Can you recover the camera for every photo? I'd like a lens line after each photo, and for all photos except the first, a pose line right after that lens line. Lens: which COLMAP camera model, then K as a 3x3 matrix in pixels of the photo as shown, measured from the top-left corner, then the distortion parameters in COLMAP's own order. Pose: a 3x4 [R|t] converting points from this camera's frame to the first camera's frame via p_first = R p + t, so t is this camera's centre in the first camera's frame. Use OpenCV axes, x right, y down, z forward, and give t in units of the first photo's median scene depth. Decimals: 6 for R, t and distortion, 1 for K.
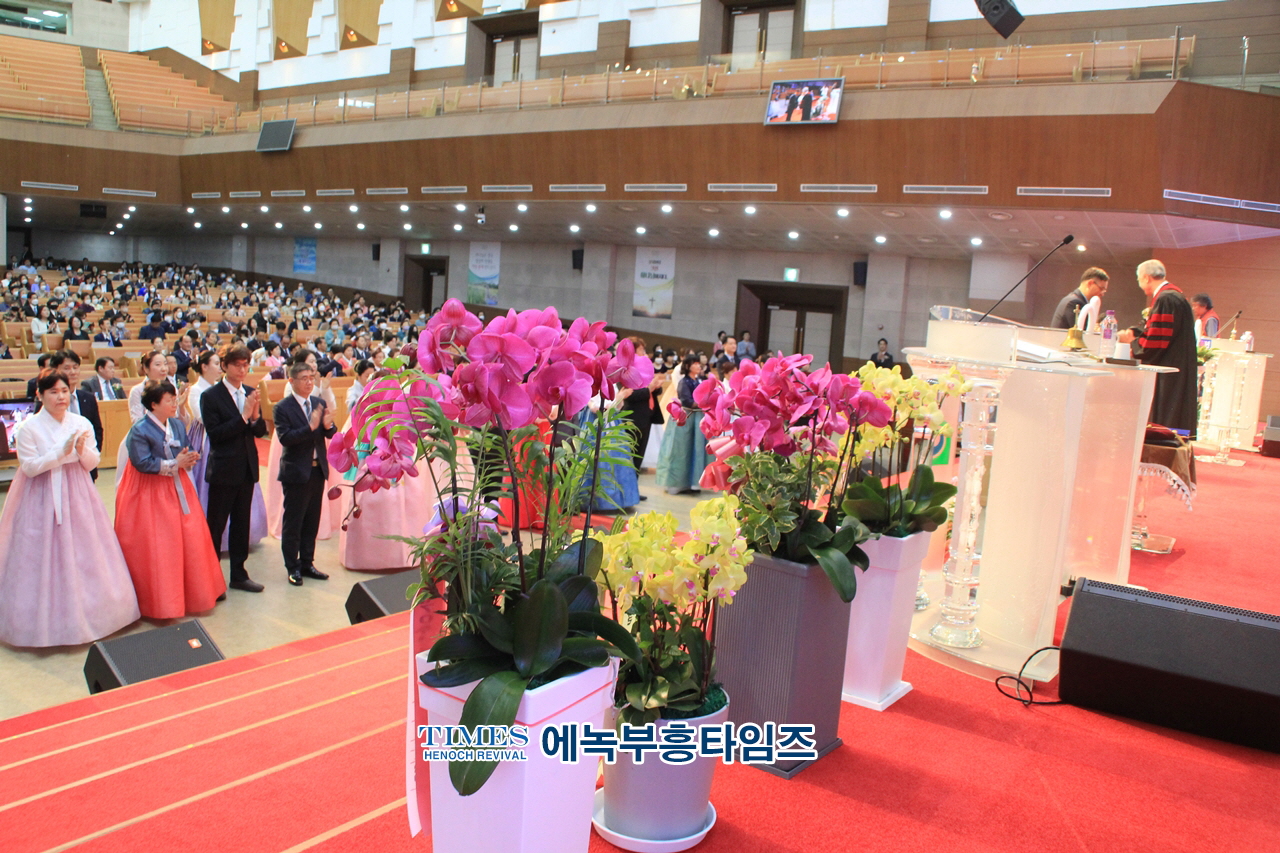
lens RADIAL K [[1080.9, 0, 638.4], [0, 1080.9, 453.1], [0, 0, 1]] dist [-0.163495, 0.128885]
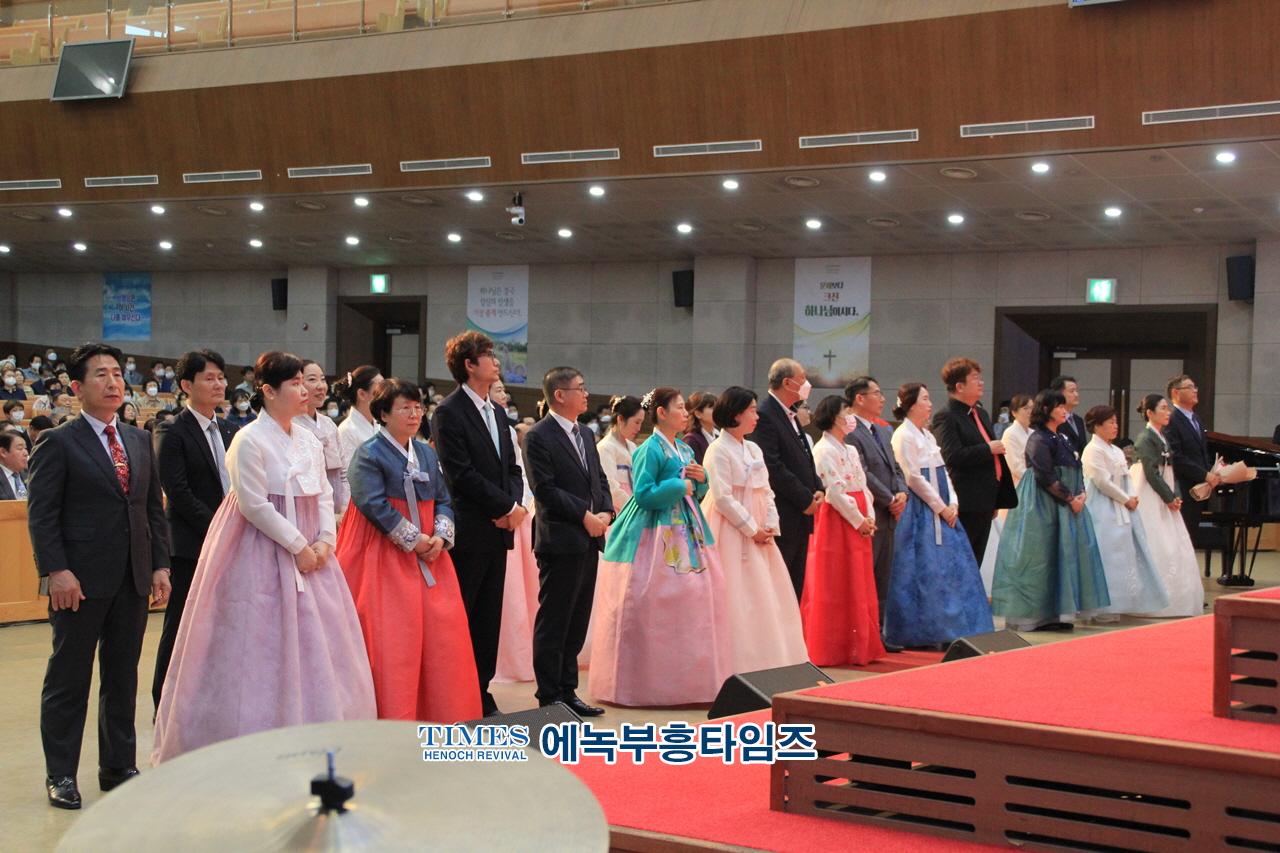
lens RADIAL K [[2230.7, 0, 640.0], [0, 2230.7, 426.5], [0, 0, 1]] dist [0.249464, 0.067887]
pose [[0.998990, -0.044623, 0.005274, -0.093936], [0.044922, 0.989120, -0.140085, 0.047349], [0.001034, 0.140180, 0.990125, -0.105746]]
